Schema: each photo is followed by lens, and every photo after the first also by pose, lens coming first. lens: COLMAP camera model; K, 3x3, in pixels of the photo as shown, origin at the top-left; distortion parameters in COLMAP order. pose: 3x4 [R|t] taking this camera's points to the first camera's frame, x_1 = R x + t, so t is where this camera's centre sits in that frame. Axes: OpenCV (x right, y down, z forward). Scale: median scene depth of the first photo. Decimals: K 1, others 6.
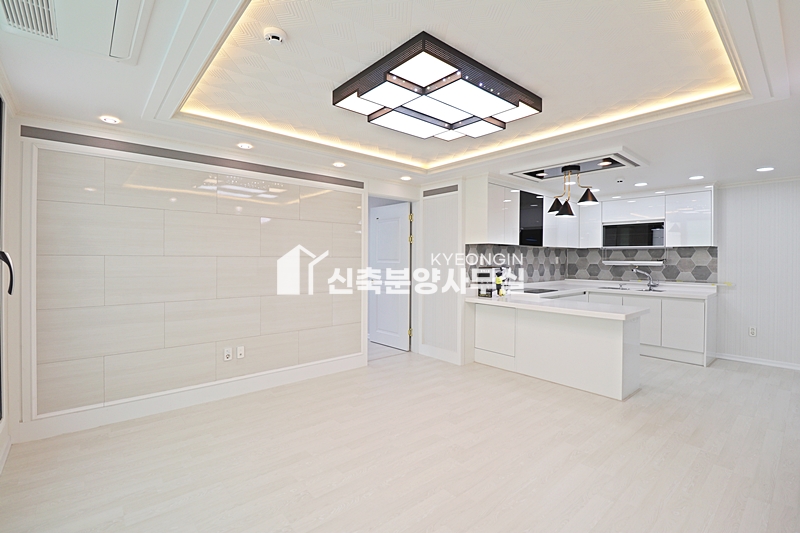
lens RADIAL K [[368.2, 0, 401.3], [0, 368.2, 262.8], [0, 0, 1]] dist [-0.015280, -0.004010]
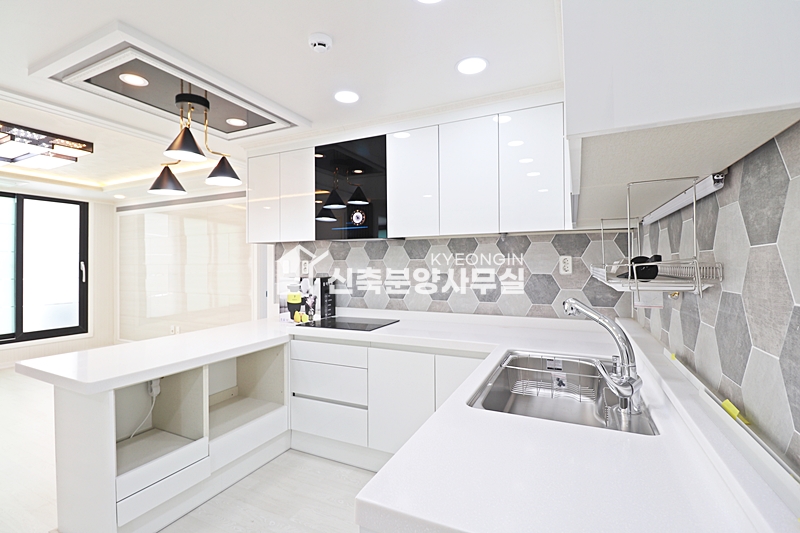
lens RADIAL K [[368.2, 0, 406.4], [0, 368.2, 259.0], [0, 0, 1]] dist [-0.015280, -0.004010]
pose [[0.405526, -0.008061, -0.914048, 0.878414], [0.005599, 0.999964, -0.006335, -0.014171], [0.914066, -0.002549, 0.405557, 0.855700]]
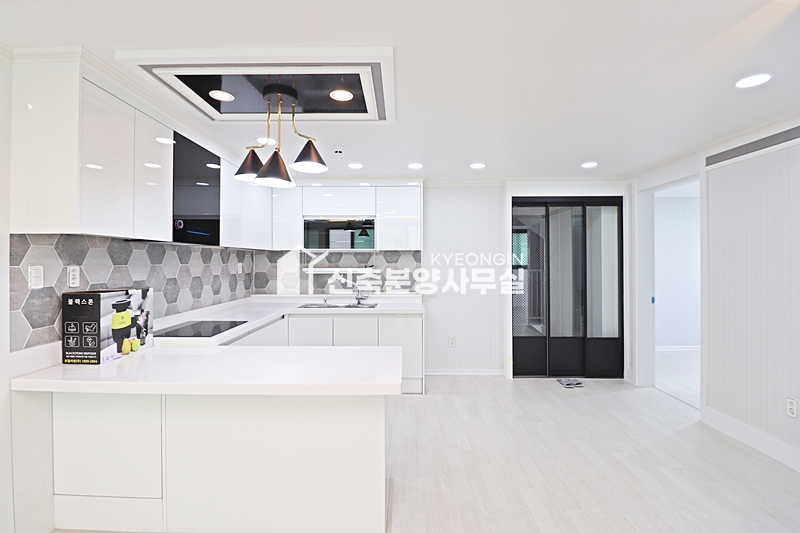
lens RADIAL K [[368.2, 0, 392.3], [0, 368.2, 261.4], [0, 0, 1]] dist [-0.015280, -0.004010]
pose [[0.676828, -0.005511, 0.736121, 0.152350], [0.012467, 0.999914, -0.003978, -0.015406], [-0.736036, 0.011870, 0.676838, 0.431578]]
